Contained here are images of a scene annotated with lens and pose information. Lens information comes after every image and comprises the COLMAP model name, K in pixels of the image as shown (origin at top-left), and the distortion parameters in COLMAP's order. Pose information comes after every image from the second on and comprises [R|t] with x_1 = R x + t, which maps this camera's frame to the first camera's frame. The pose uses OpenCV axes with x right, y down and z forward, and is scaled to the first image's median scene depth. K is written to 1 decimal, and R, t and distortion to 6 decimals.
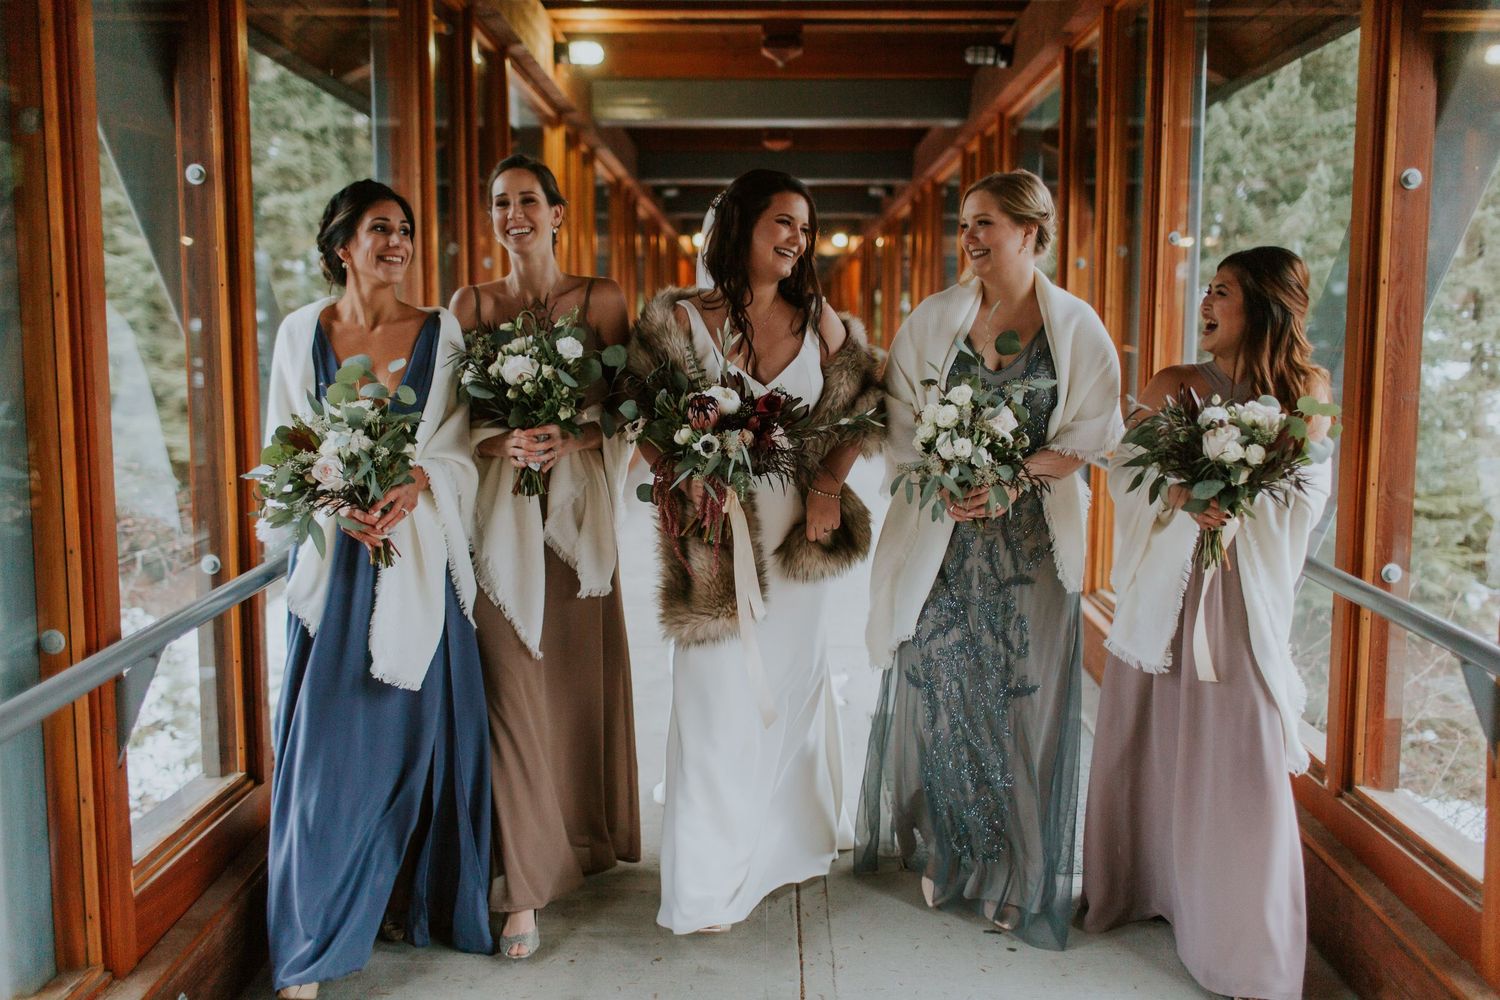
lens RADIAL K [[1344.0, 0, 730.3], [0, 1344.0, 476.3], [0, 0, 1]] dist [-0.019669, 0.012061]
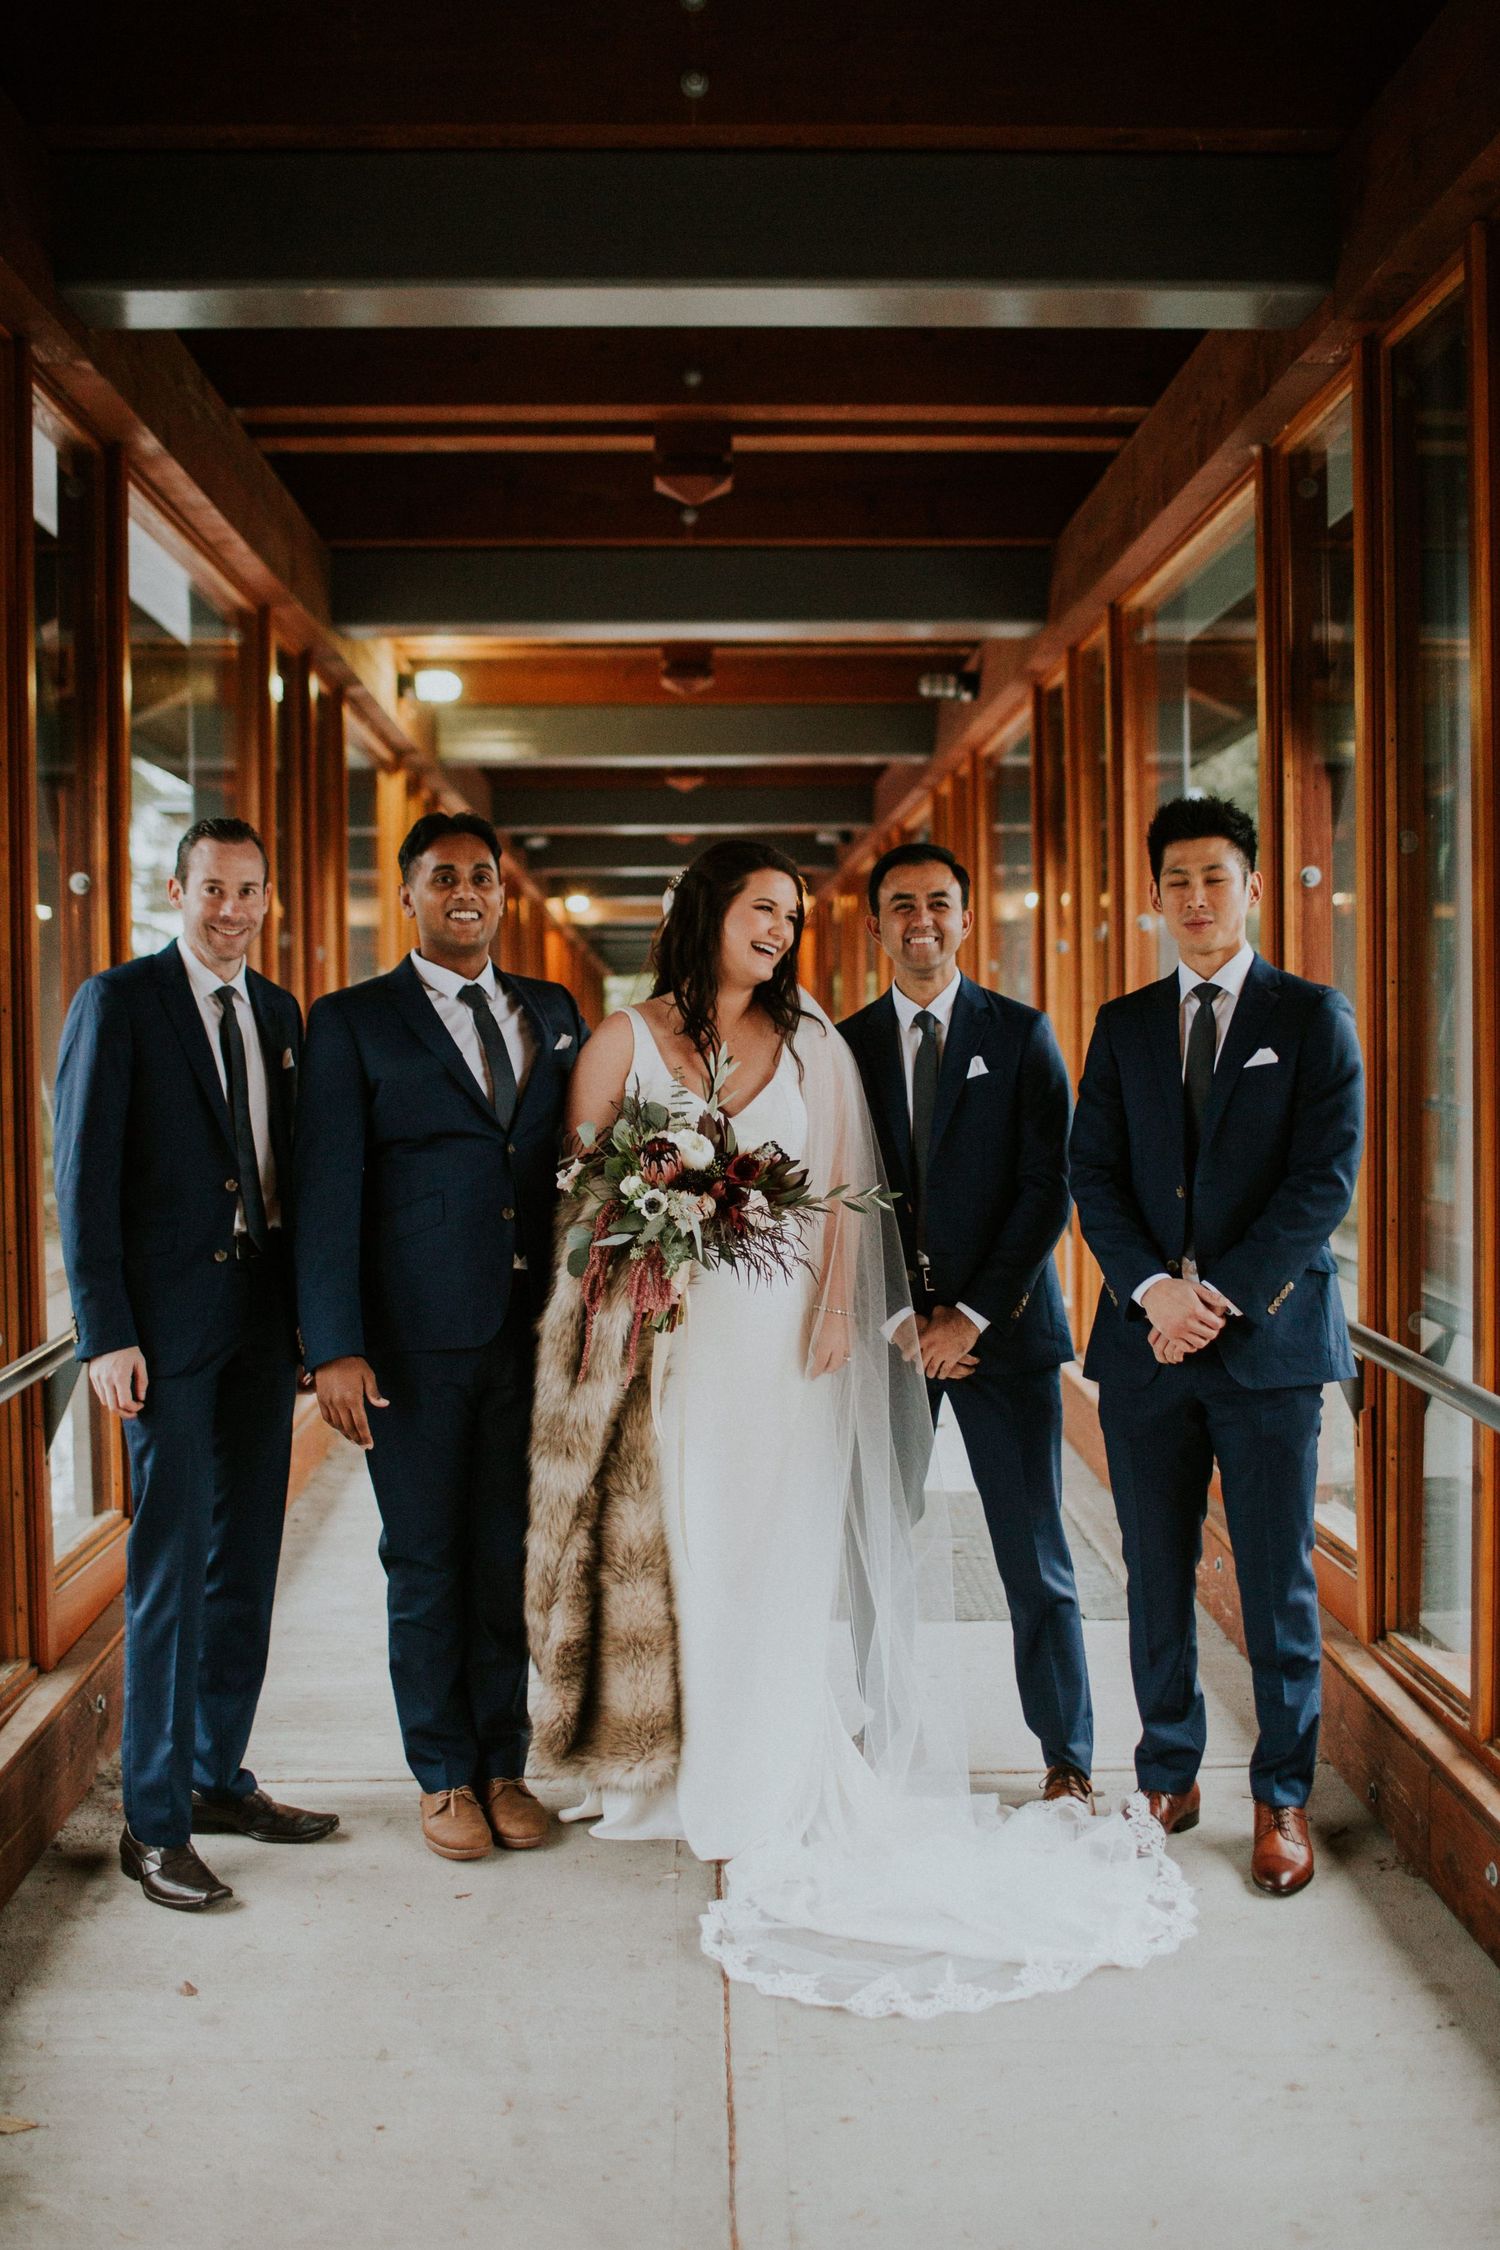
lens RADIAL K [[2276.6, 0, 750.0], [0, 2276.6, 1125.0], [0, 0, 1]] dist [-0.033702, 0.003071]
pose [[0.998276, -0.014266, 0.056941, -0.004377], [0.018085, 0.997581, -0.067126, 0.032388], [-0.055845, 0.068040, 0.996118, -0.309533]]
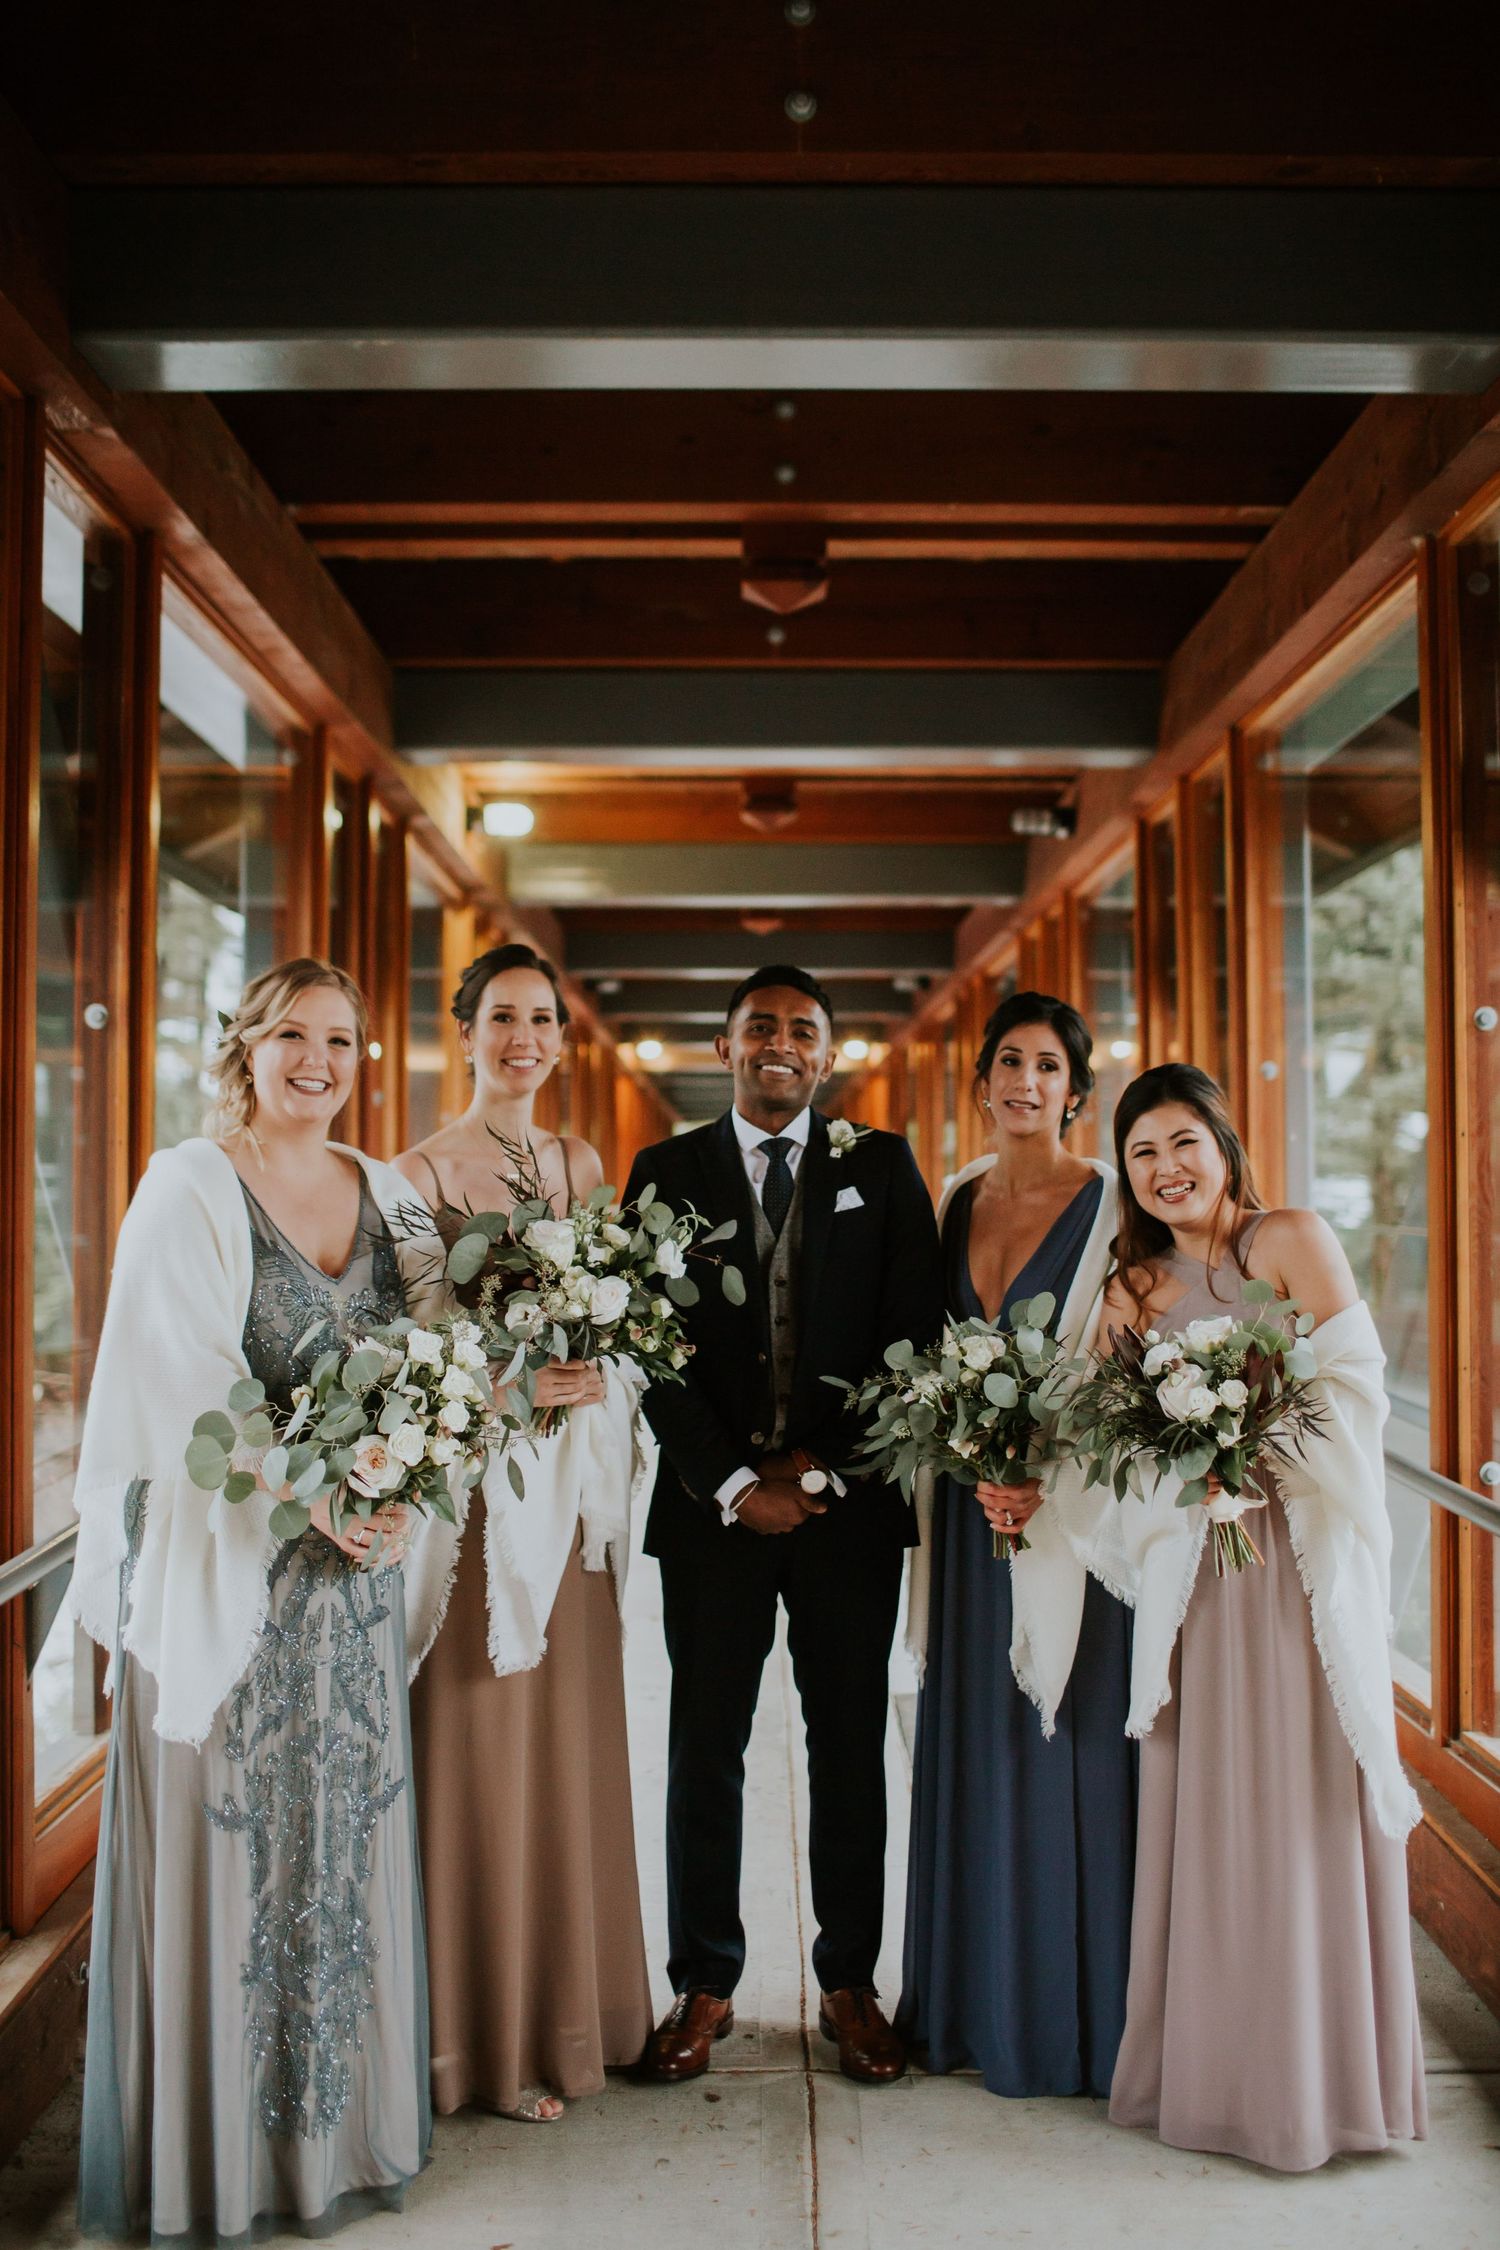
lens RADIAL K [[2197.3, 0, 750.0], [0, 2197.3, 1125.0], [0, 0, 1]] dist [-0.109753, 0.154823]
pose [[0.999568, -0.002906, 0.029240, -0.008212], [0.006734, 0.991266, -0.131705, 0.015336], [-0.028602, 0.131845, 0.990858, -0.188593]]
